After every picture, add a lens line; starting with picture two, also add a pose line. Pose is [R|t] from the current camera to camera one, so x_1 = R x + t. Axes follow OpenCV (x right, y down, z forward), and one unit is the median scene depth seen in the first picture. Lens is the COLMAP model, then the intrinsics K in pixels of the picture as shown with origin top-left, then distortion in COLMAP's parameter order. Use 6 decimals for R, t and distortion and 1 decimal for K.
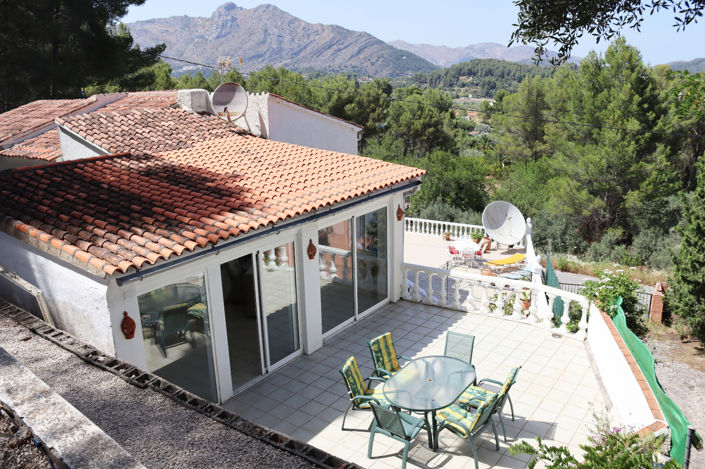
lens RADIAL K [[588.9, 0, 352.0], [0, 588.9, 249.1], [0, 0, 1]] dist [-0.120640, 0.017224]
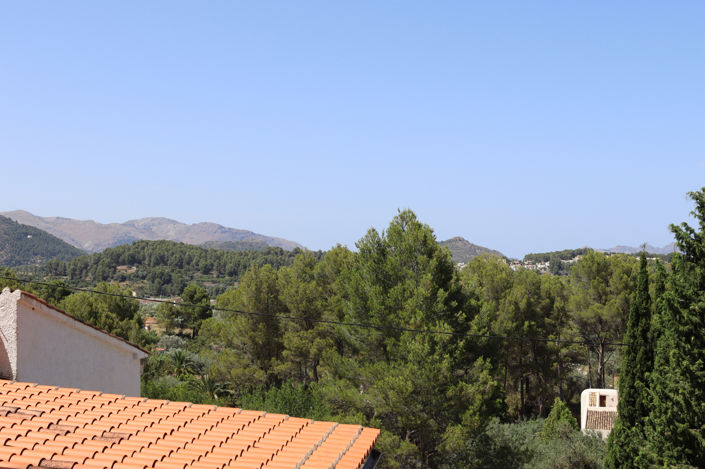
lens RADIAL K [[882.8, 0, 352.5], [0, 882.8, 234.5], [0, 0, 1]] dist [-0.039771, -0.038191]
pose [[0.904129, 0.031391, 0.426105, -0.037863], [0.106427, 0.949316, -0.295758, -0.009560], [-0.413793, 0.312753, 0.854963, 0.035013]]
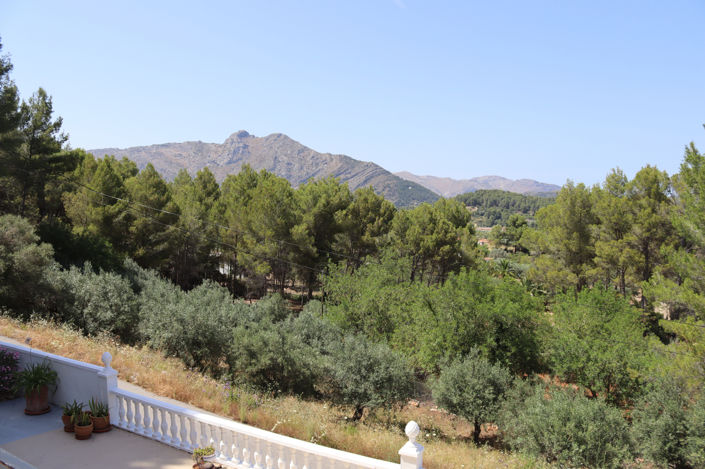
lens RADIAL K [[588.9, 0, 352.0], [0, 588.9, 249.1], [0, 0, 1]] dist [-0.120640, 0.017224]
pose [[0.999536, 0.028969, -0.009381, 0.017600], [-0.030302, 0.976647, -0.212703, -0.032816], [0.003000, 0.212888, 0.977072, 0.236506]]
